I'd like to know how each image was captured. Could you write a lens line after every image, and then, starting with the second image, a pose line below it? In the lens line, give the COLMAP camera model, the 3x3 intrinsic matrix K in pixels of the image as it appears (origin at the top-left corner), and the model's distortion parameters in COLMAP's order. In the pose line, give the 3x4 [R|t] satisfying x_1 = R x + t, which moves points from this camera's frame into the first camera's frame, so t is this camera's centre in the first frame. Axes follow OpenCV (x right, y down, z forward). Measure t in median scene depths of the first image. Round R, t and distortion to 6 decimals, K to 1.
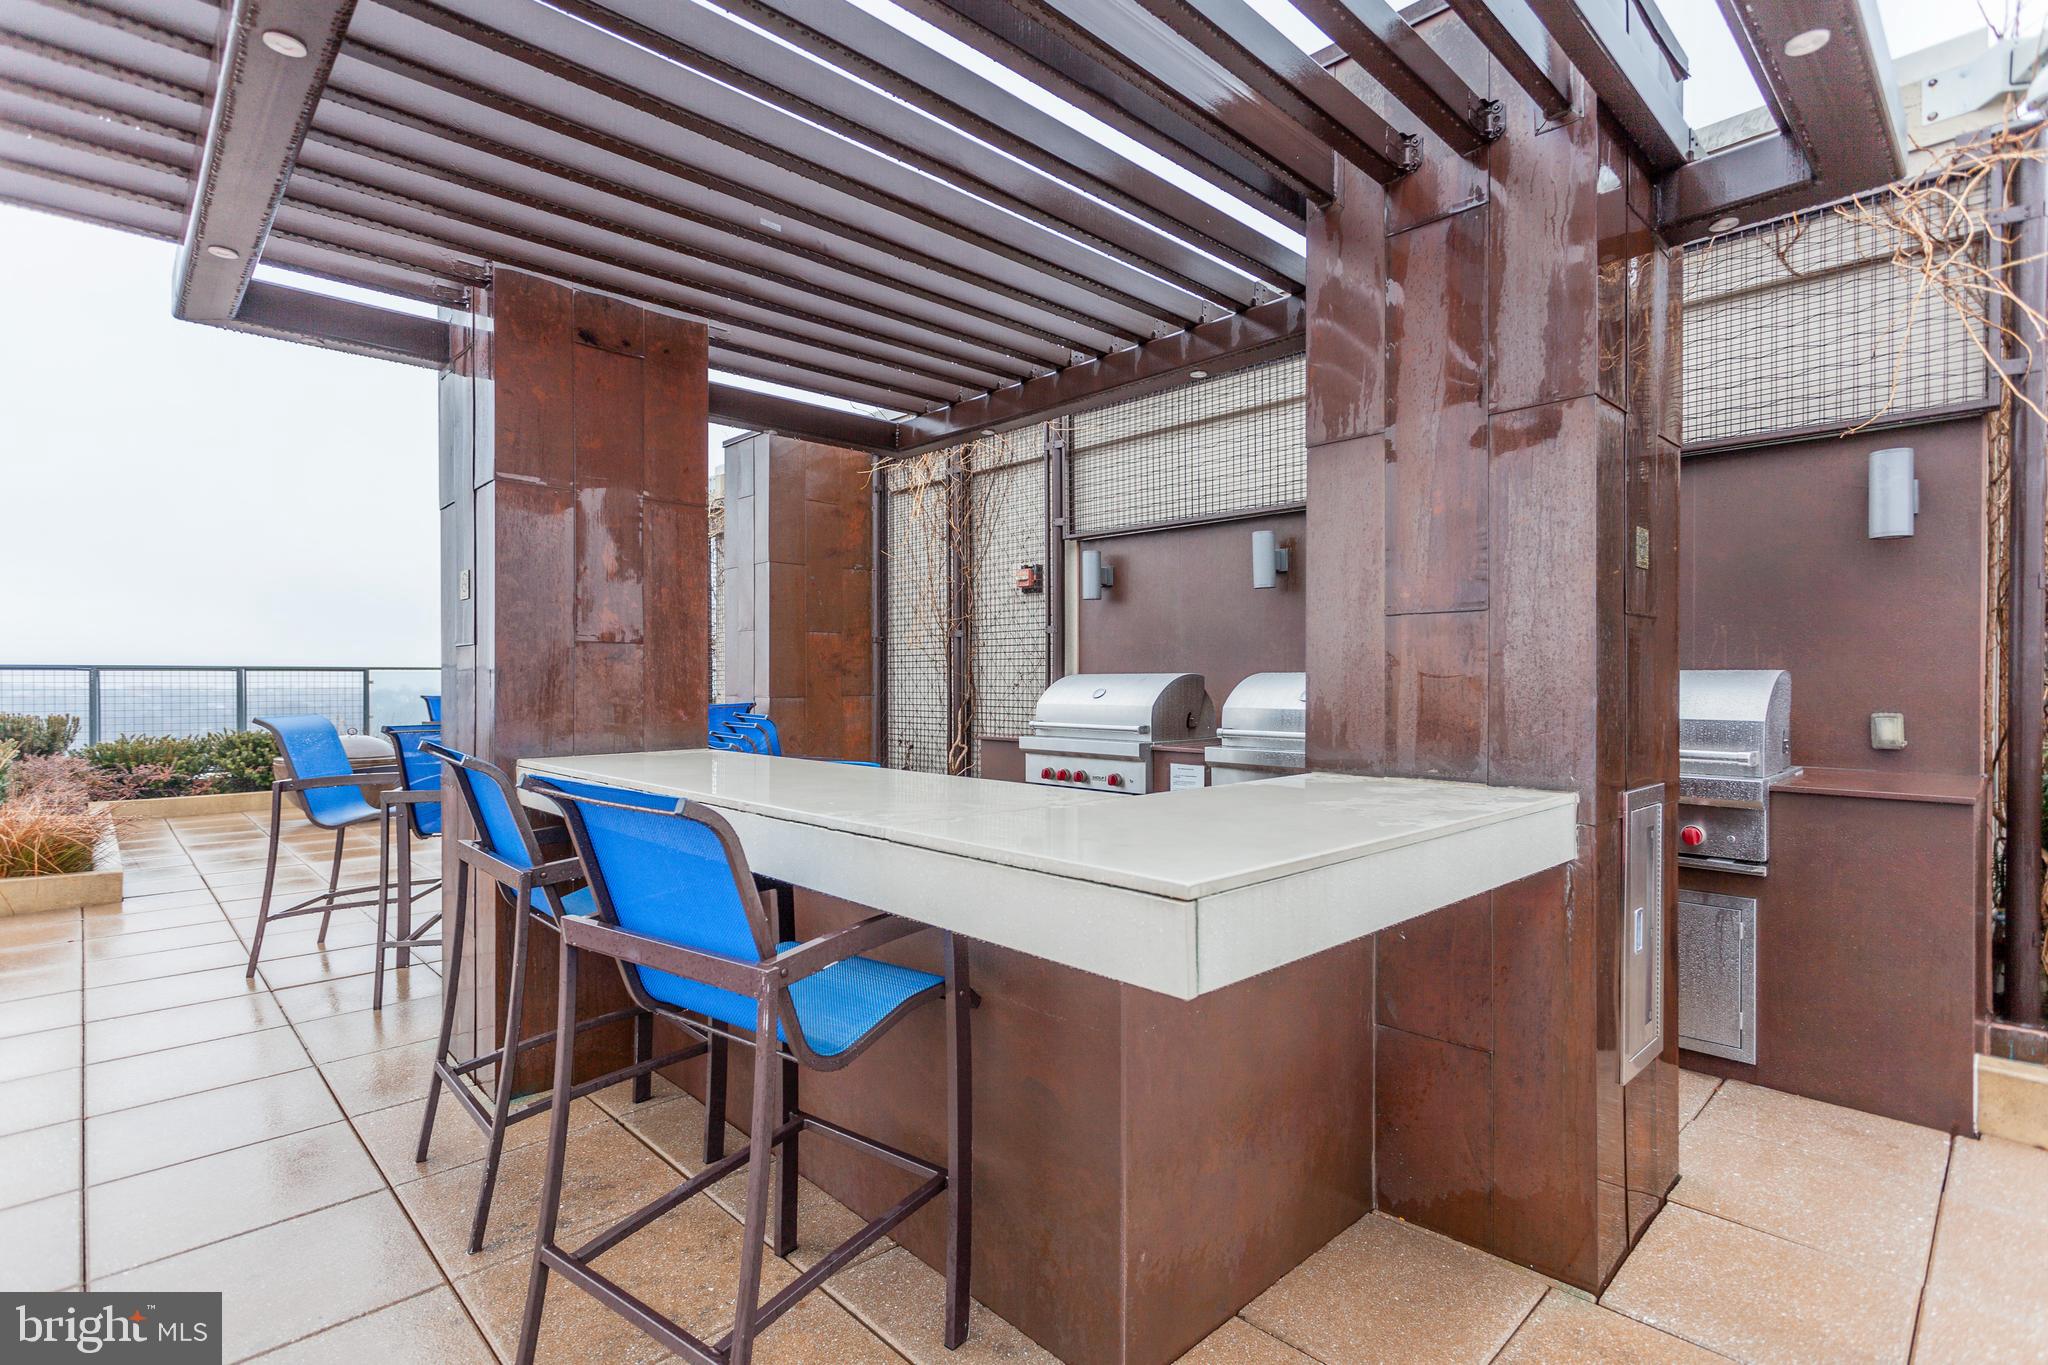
lens RADIAL K [[957.3, 0, 1024.0], [0, 957.3, 682.5], [0, 0, 1]] dist [0.000966, -0.000034]
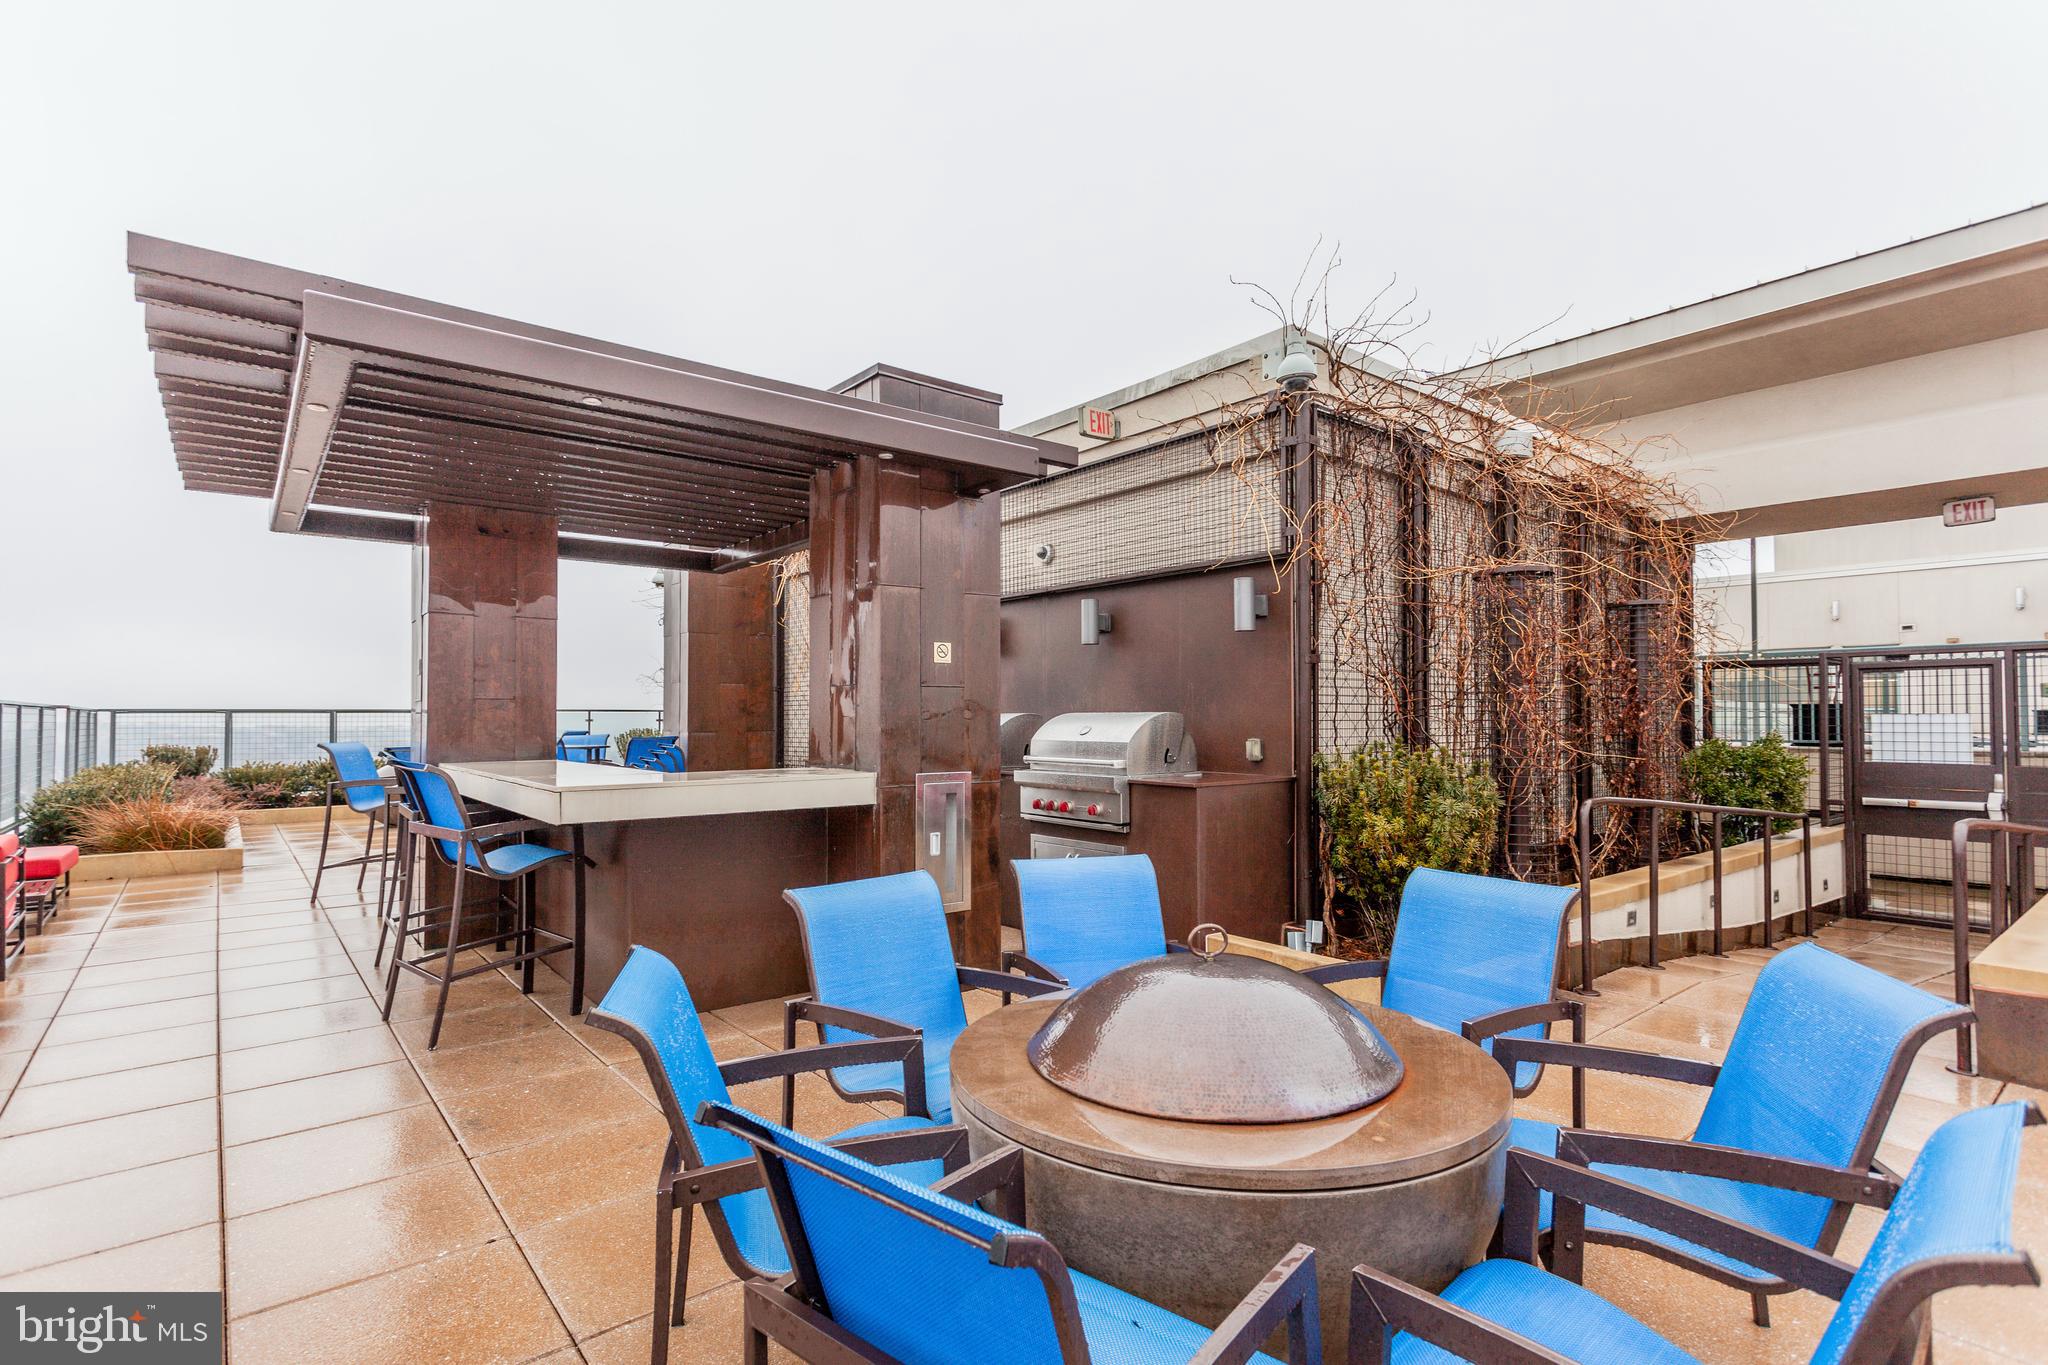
lens RADIAL K [[976.6, 0, 1020.5], [0, 976.6, 698.6], [0, 0, 1]] dist [0.003774, 0.000612]
pose [[0.995891, -0.004102, -0.090471, 0.405880], [0.001990, 0.999724, -0.023420, 0.001321], [0.090542, 0.023144, 0.995624, -0.416908]]
